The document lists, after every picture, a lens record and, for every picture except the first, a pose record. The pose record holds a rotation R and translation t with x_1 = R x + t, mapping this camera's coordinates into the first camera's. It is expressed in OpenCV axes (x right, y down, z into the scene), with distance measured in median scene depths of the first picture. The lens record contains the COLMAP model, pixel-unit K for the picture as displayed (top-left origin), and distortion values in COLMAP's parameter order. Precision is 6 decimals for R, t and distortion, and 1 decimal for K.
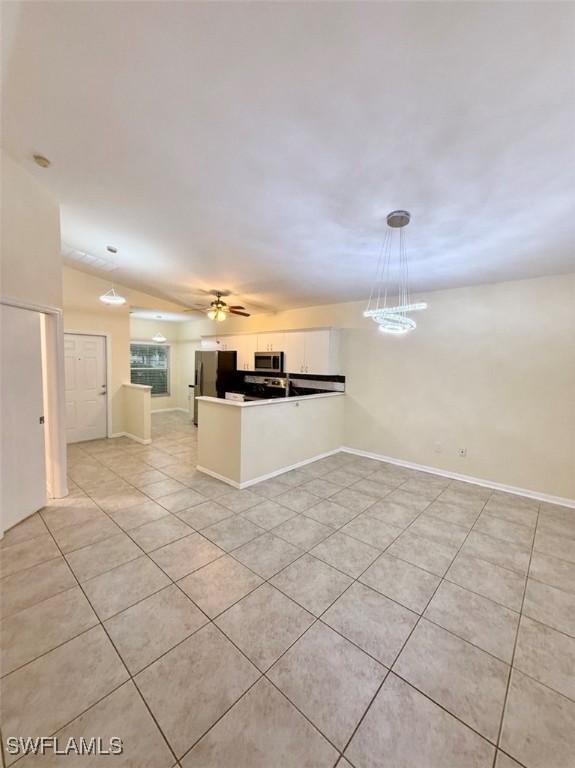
lens RADIAL K [[305.6, 0, 288.7], [0, 305.6, 381.6], [0, 0, 1]] dist [0.002151, -0.002216]
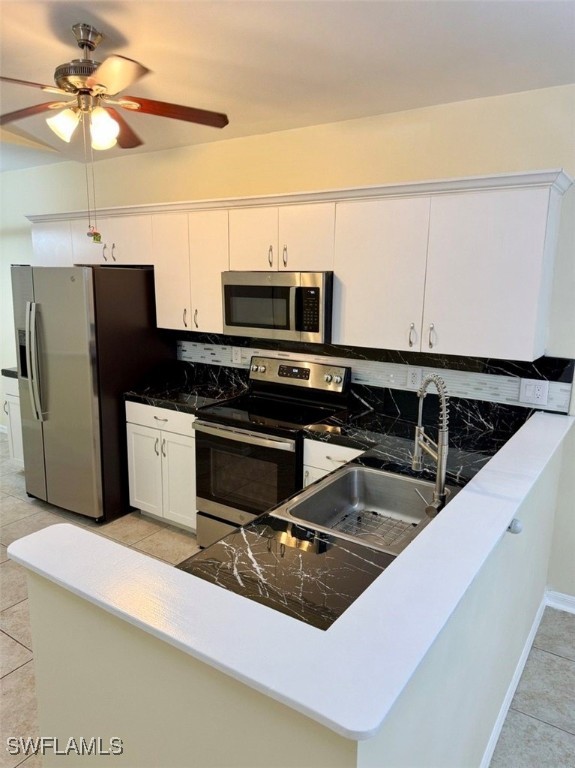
lens RADIAL K [[545.5, 0, 287.2], [0, 545.5, 379.7], [0, 0, 1]] dist [0.027482, -0.004903]
pose [[0.990196, -0.034923, 0.135250, -0.139277], [0.017135, 0.991299, 0.130512, -0.066446], [-0.138631, -0.126915, 0.982178, 0.508571]]
